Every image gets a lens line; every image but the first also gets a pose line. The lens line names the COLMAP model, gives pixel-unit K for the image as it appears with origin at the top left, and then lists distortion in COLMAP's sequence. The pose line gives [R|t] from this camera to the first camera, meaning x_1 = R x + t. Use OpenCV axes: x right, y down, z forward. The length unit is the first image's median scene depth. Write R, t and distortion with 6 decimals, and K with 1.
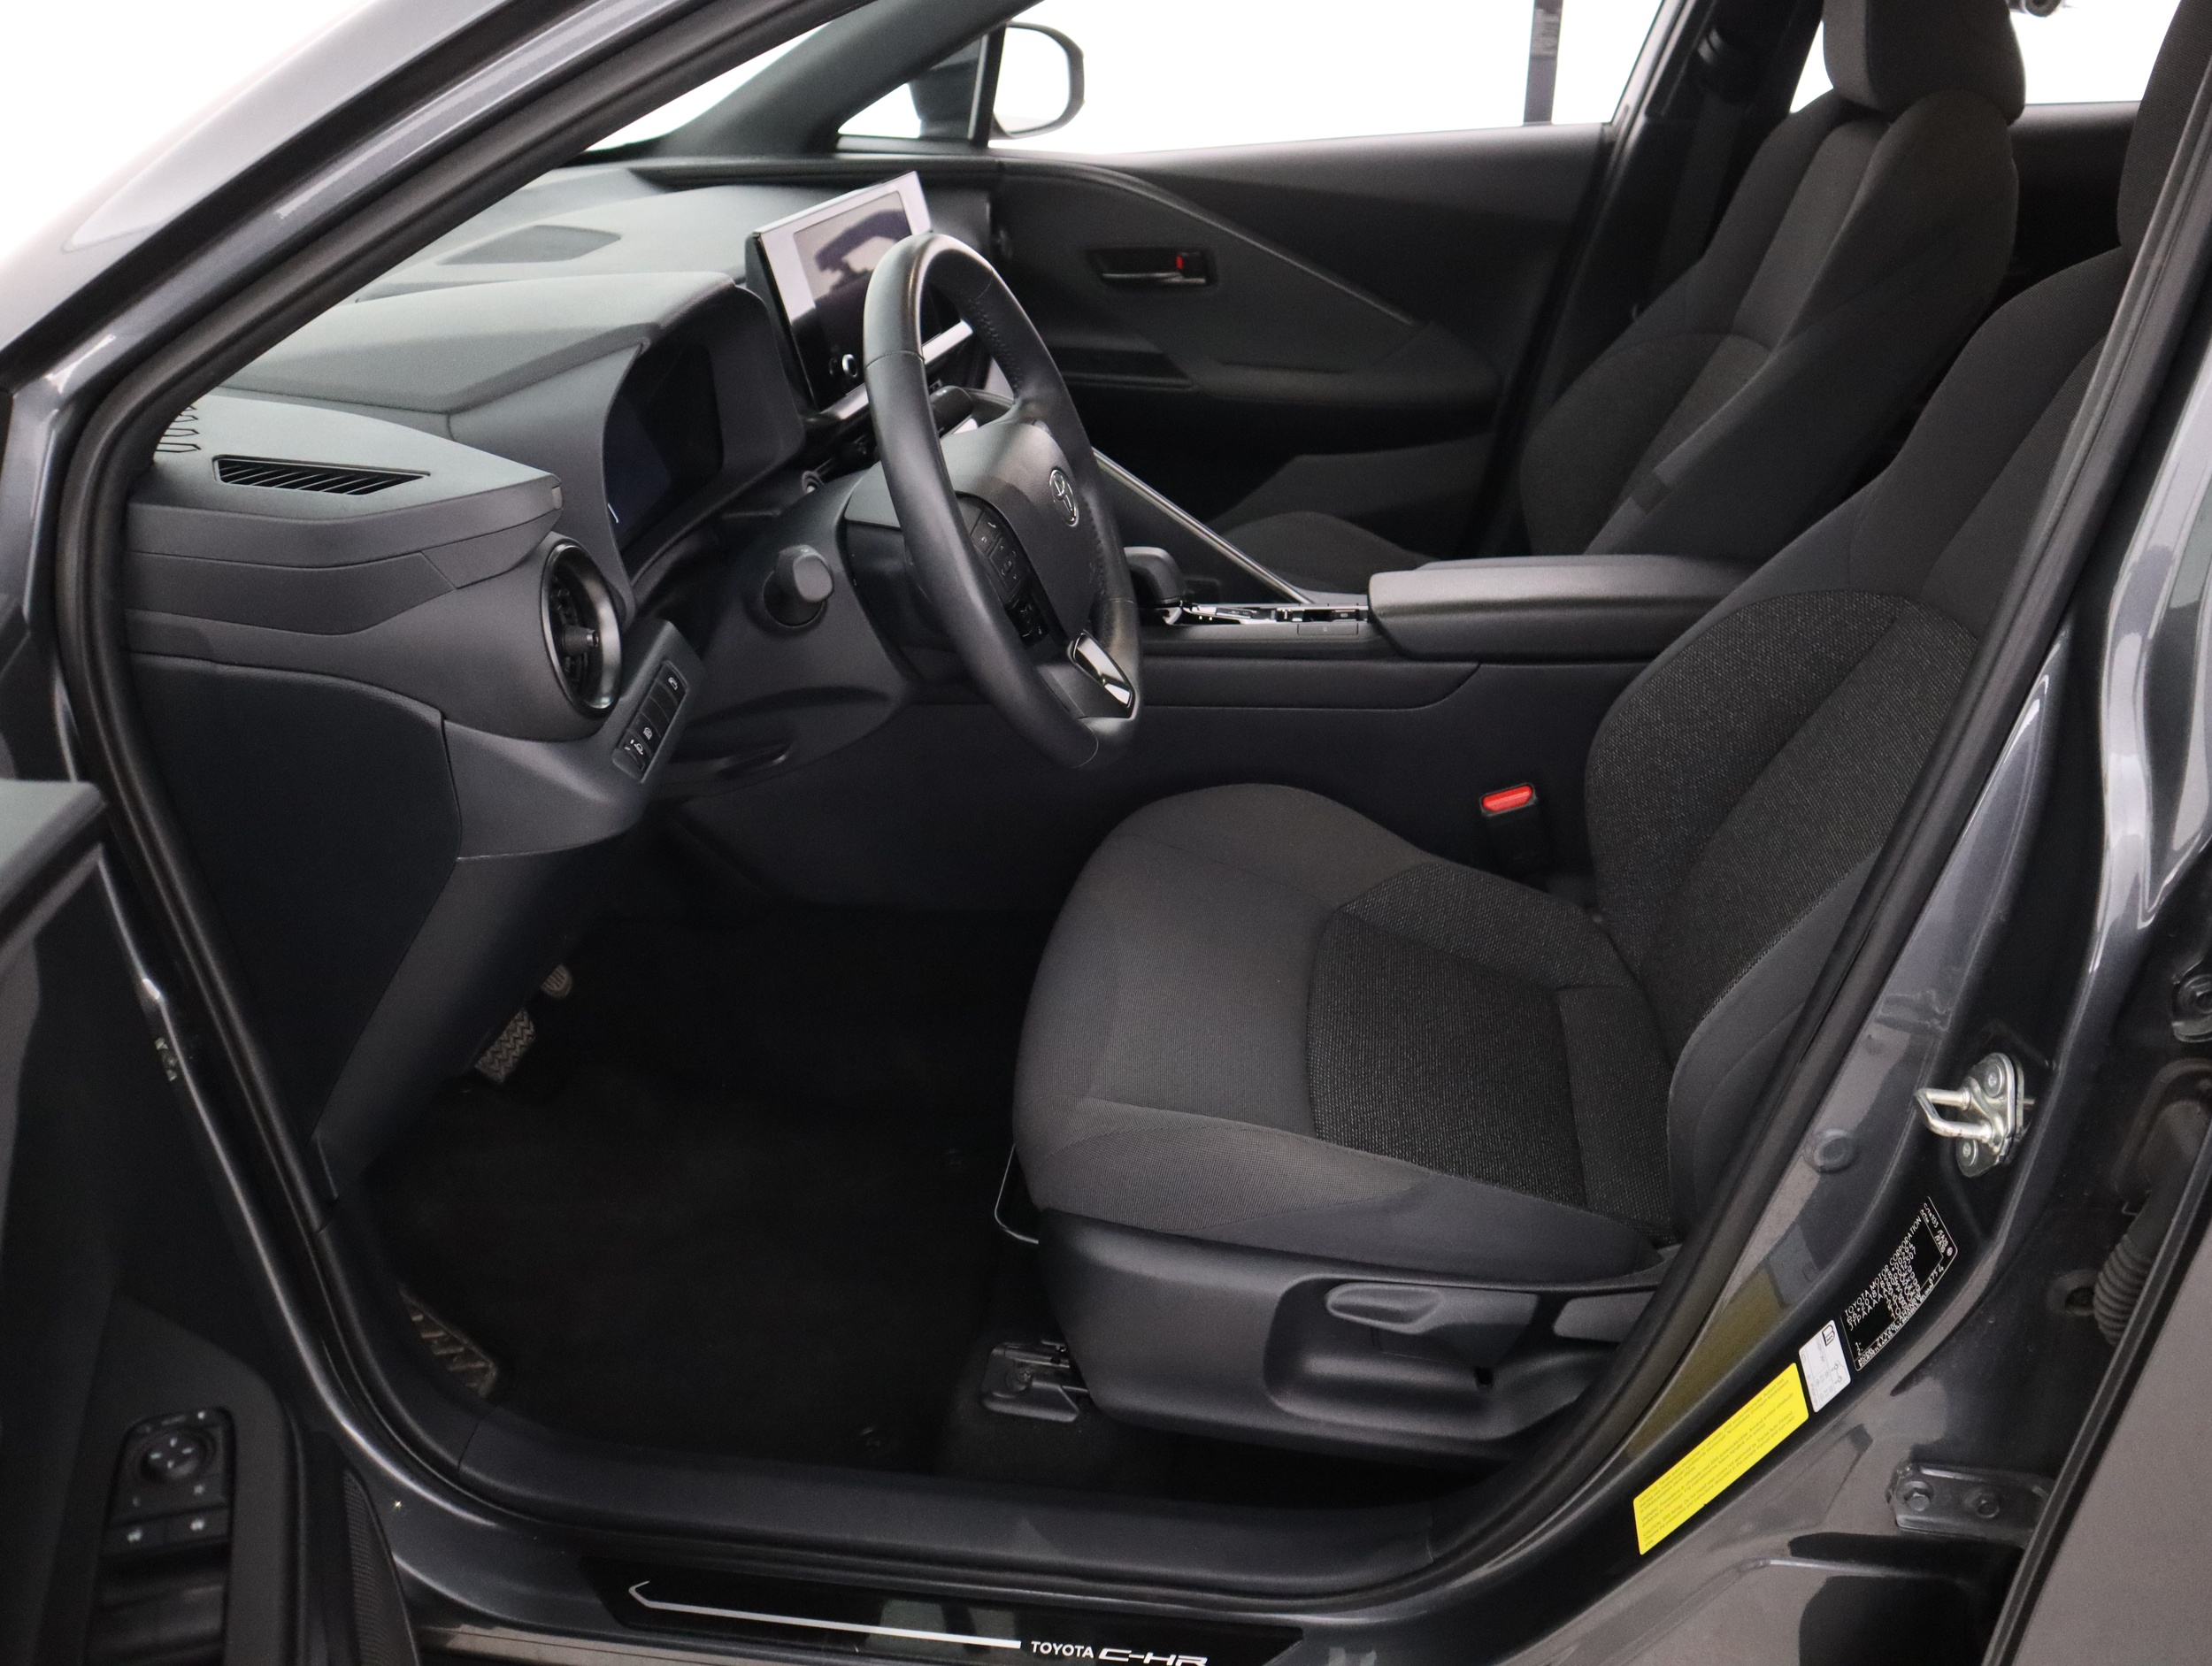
lens RADIAL K [[1732.9, 0, 1106.0], [0, 1732.9, 833.0], [0, 0, 1]] dist [-0.140438, 0.162905]
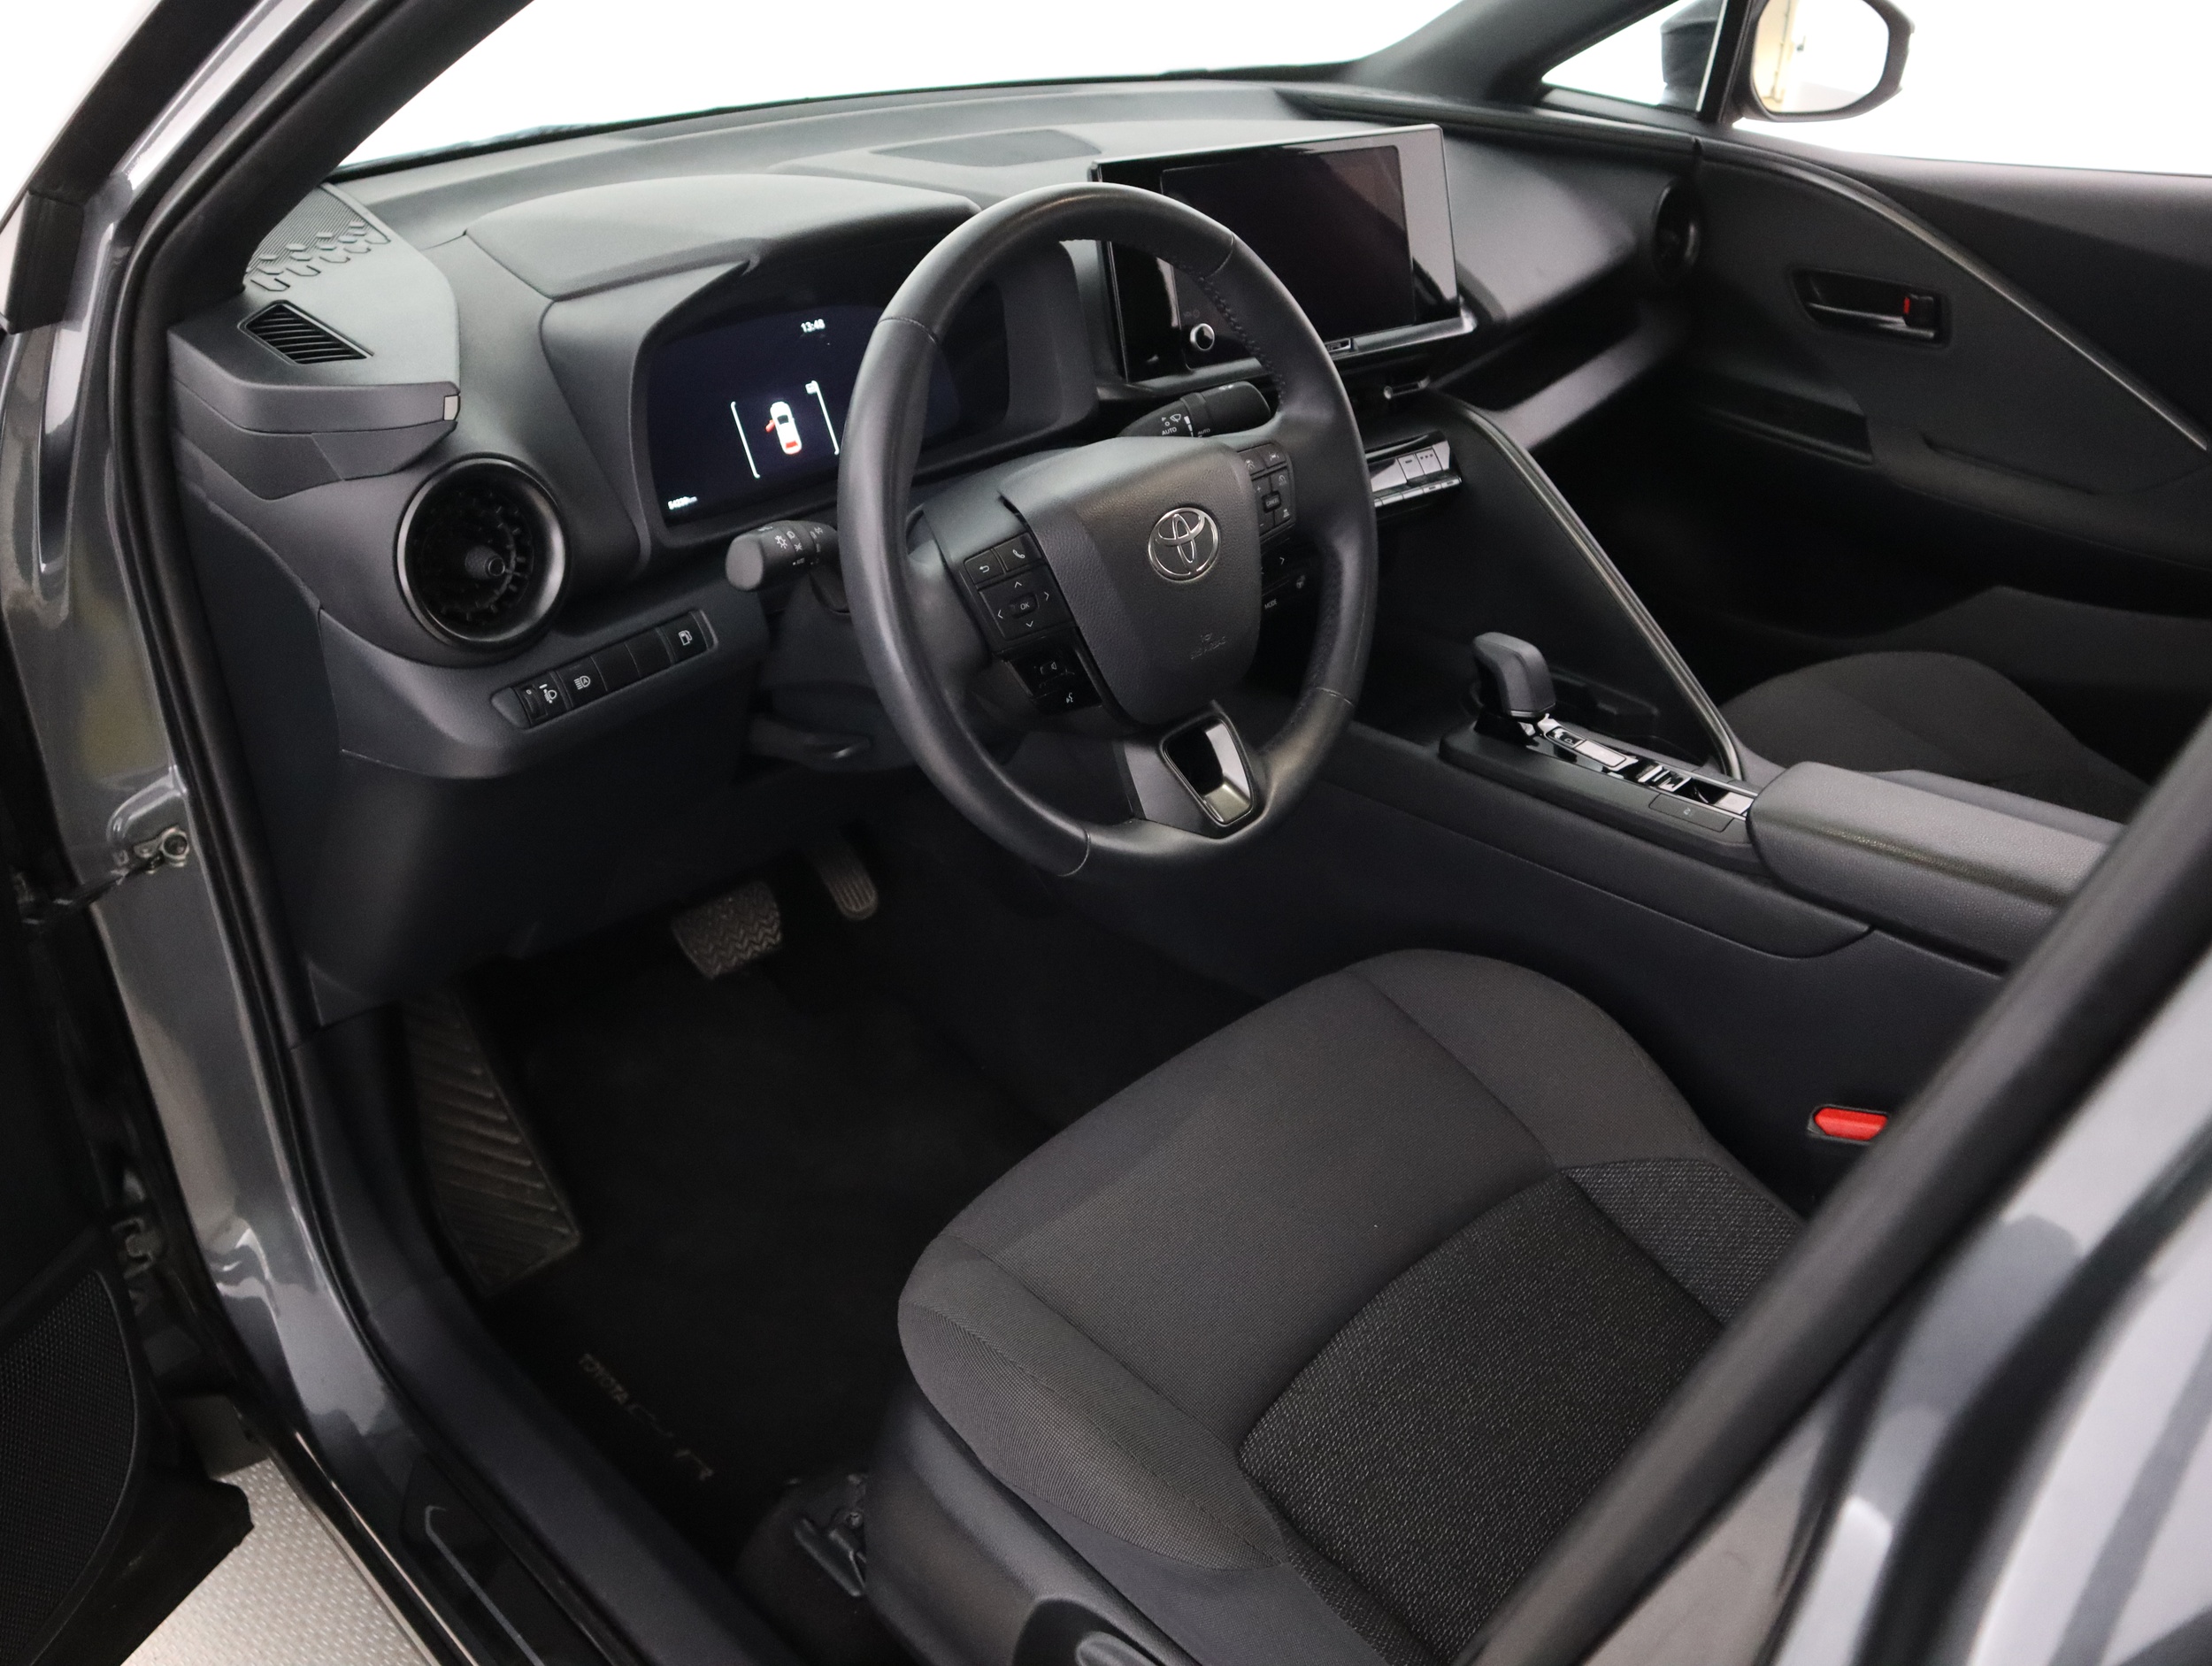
lens RADIAL K [[1732.9, 0, 1106.0], [0, 1732.9, 833.0], [0, 0, 1]] dist [-0.140438, 0.162905]
pose [[0.806515, 0.323997, -0.494529, 0.289690], [-0.310157, 0.943989, 0.112639, -0.114463], [0.503324, 0.062537, 0.861832, 0.243996]]
